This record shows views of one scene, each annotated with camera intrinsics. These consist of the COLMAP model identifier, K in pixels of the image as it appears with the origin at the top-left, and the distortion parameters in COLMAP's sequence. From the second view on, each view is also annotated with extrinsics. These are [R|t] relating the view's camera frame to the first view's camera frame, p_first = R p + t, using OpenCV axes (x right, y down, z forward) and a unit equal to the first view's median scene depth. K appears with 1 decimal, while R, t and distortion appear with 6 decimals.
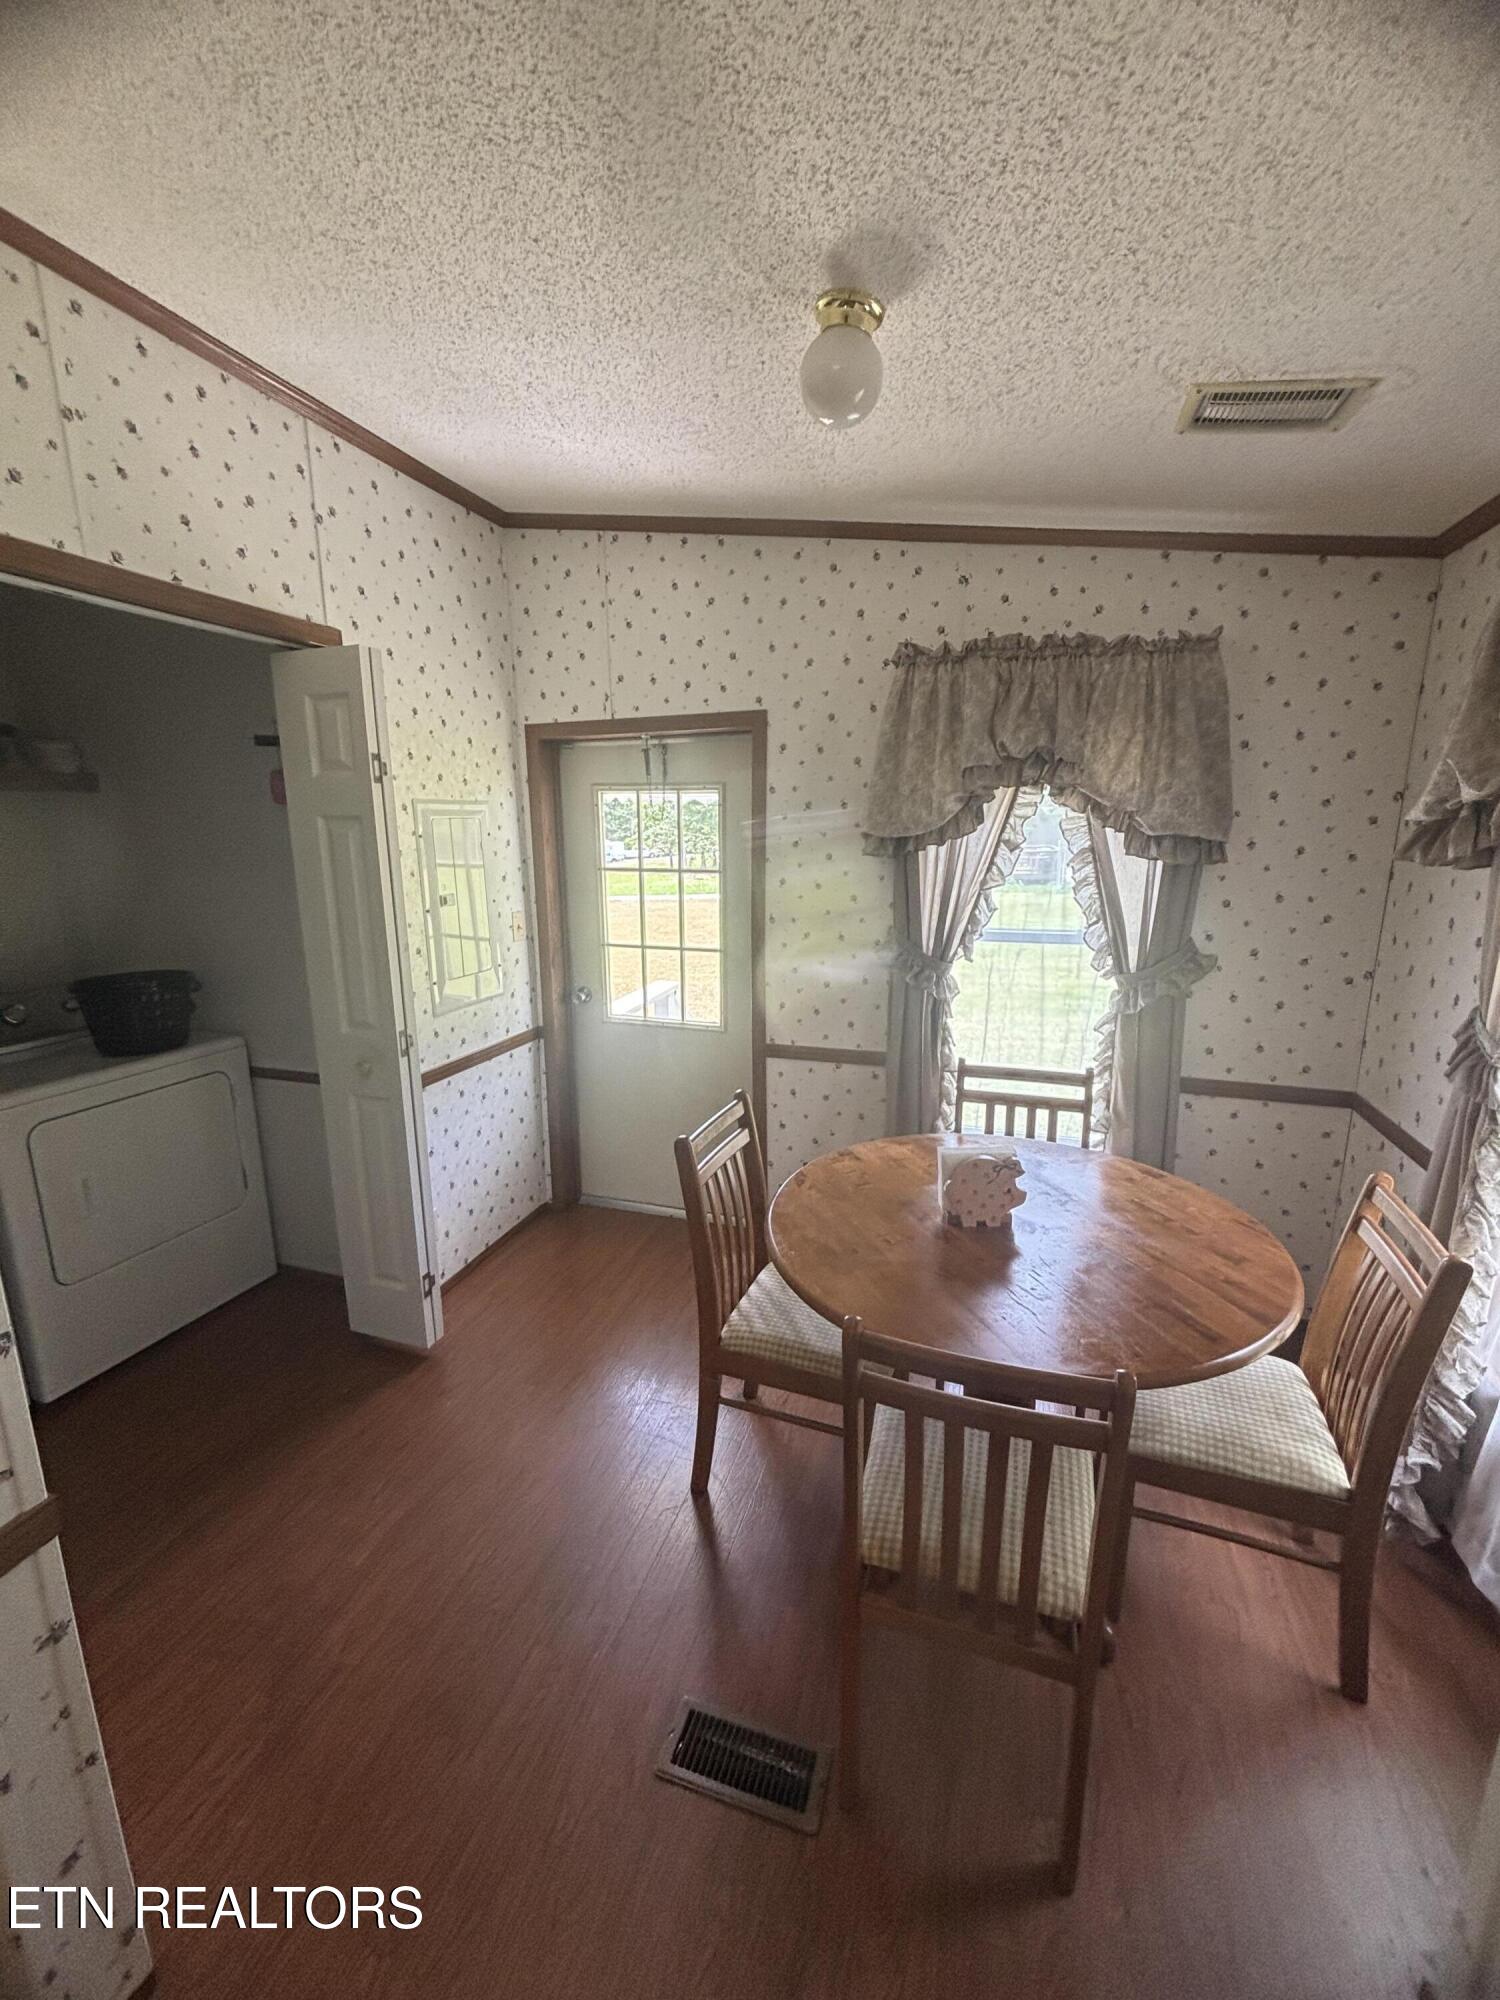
lens RADIAL K [[806.0, 0, 747.8], [0, 806.0, 996.6], [0, 0, 1]] dist [0.004479, -0.000222]
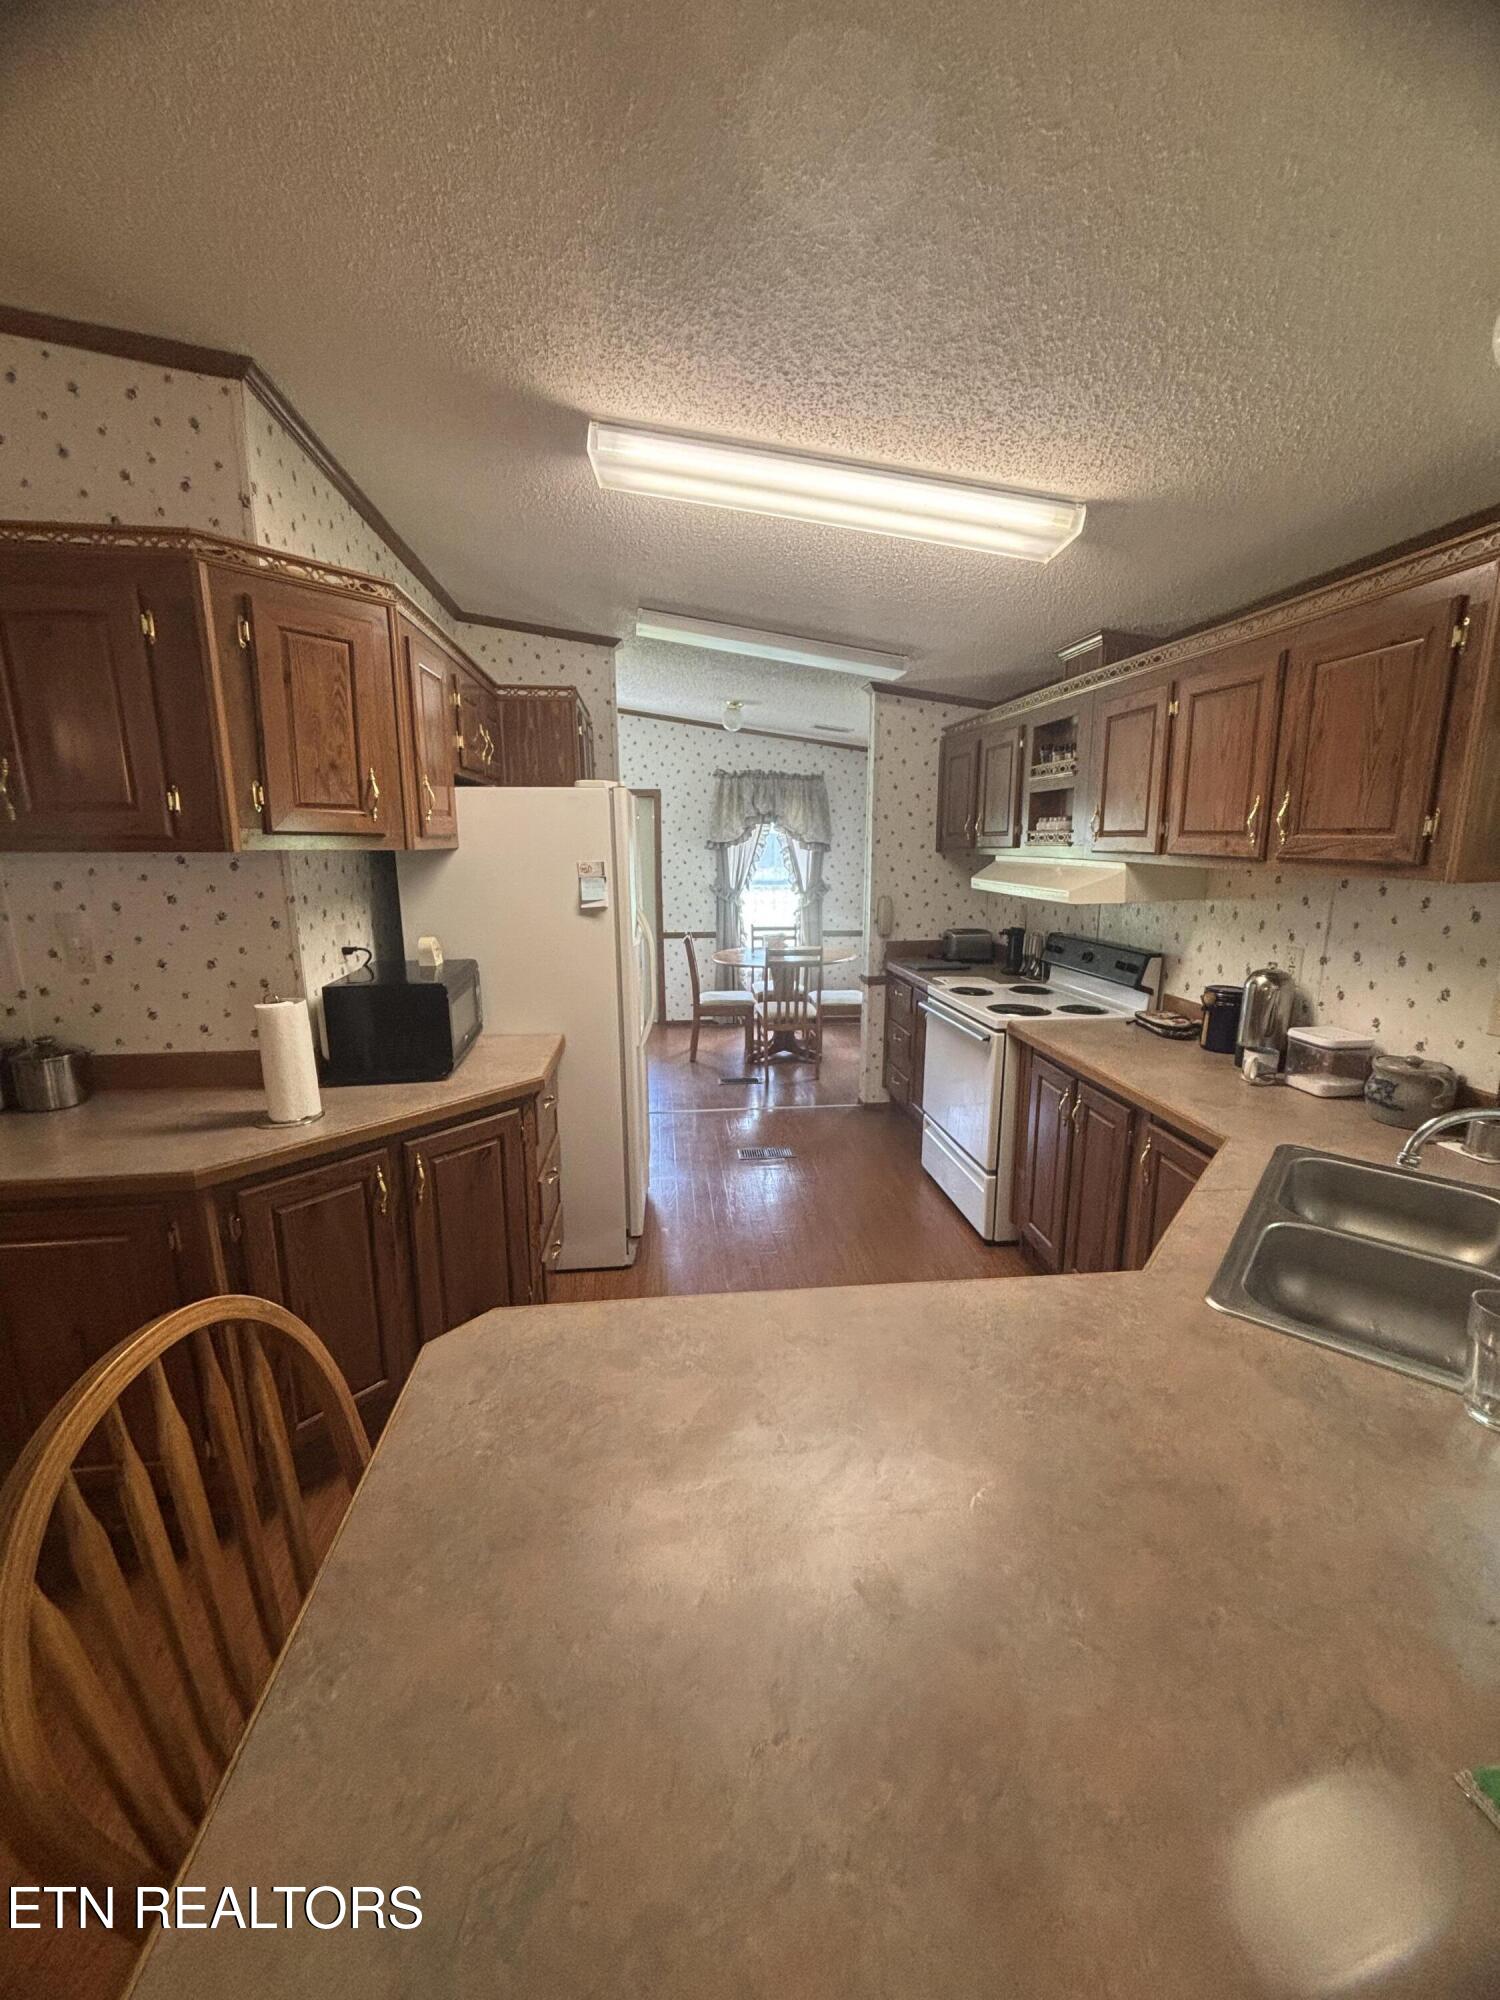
lens RADIAL K [[806.0, 0, 750.6], [0, 806.0, 998.4], [0, 0, 1]] dist [0.004479, -0.000222]
pose [[0.903331, -0.080257, 0.421370, -0.883899], [0.082457, 0.996509, 0.013029, 0.283232], [-0.420945, 0.022975, 0.906795, -1.415645]]
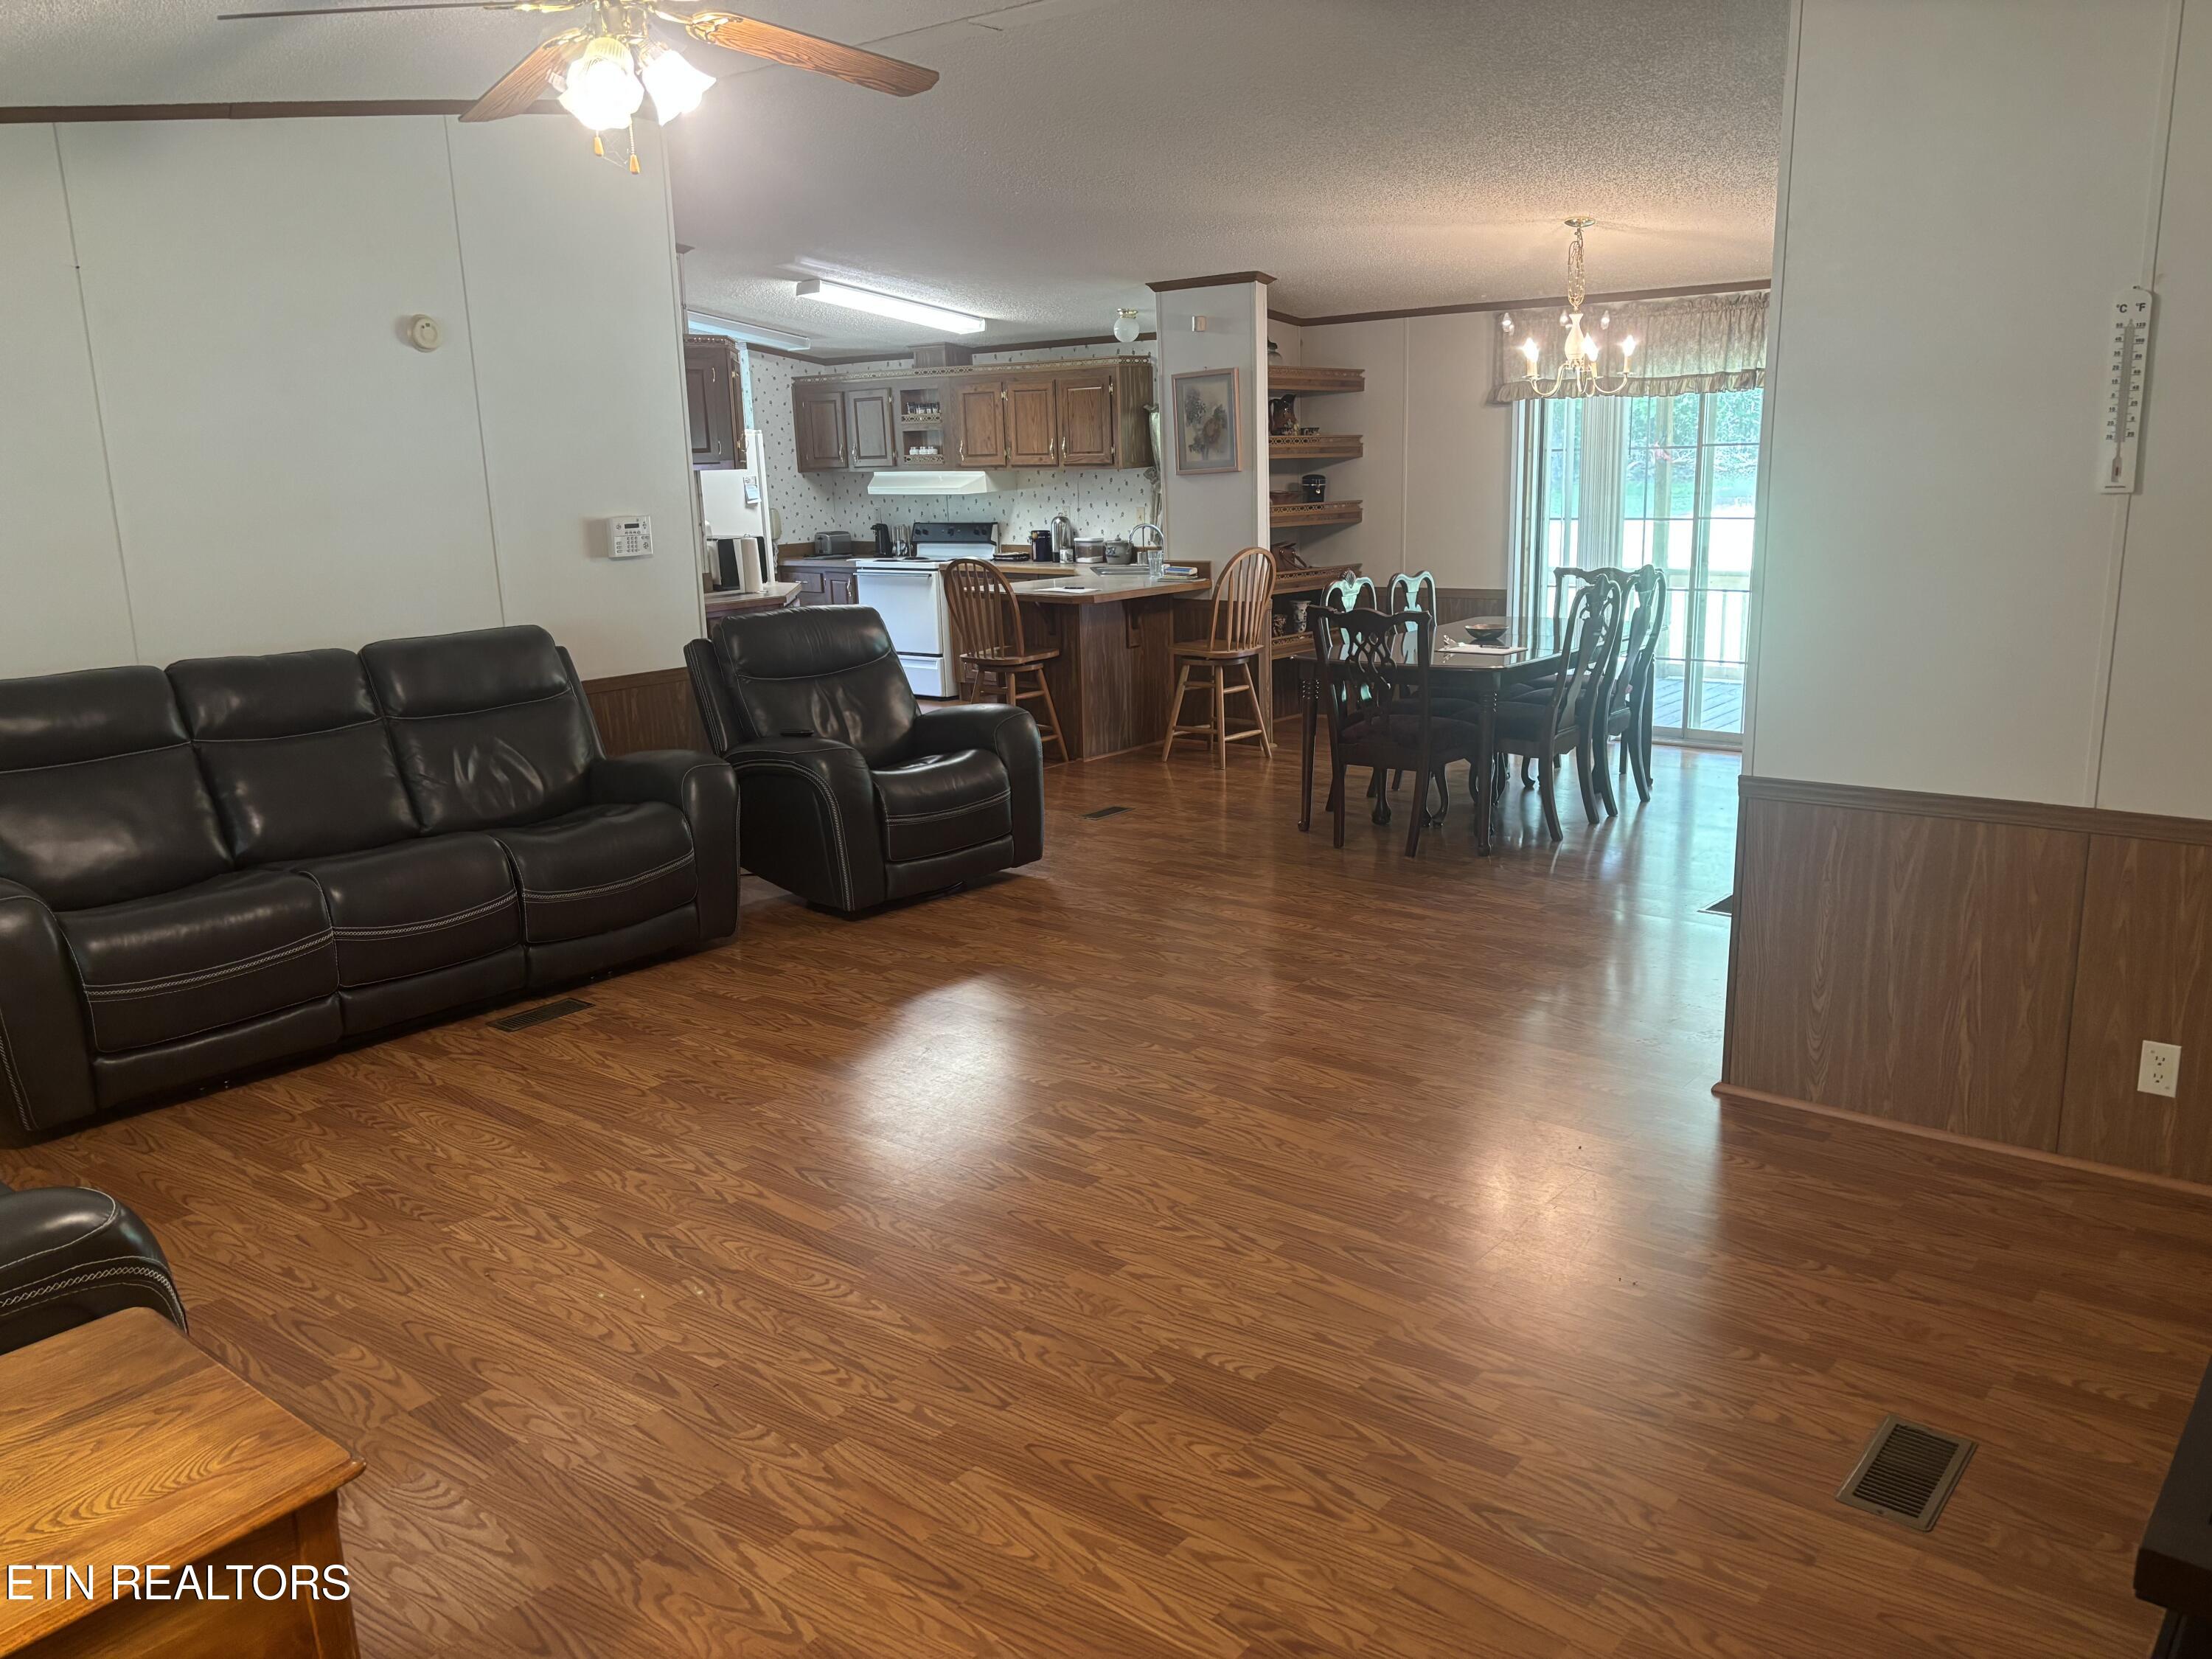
lens RADIAL K [[1671.4, 0, 1110.0], [0, 1671.4, 844.5], [0, 0, 1]] dist [0.047770, -0.018489]
pose [[0.352910, -0.216327, 0.910306, -5.808200], [0.210355, 0.966343, 0.148092, 0.653394], [-0.911704, 0.139225, 0.386538, -3.105003]]
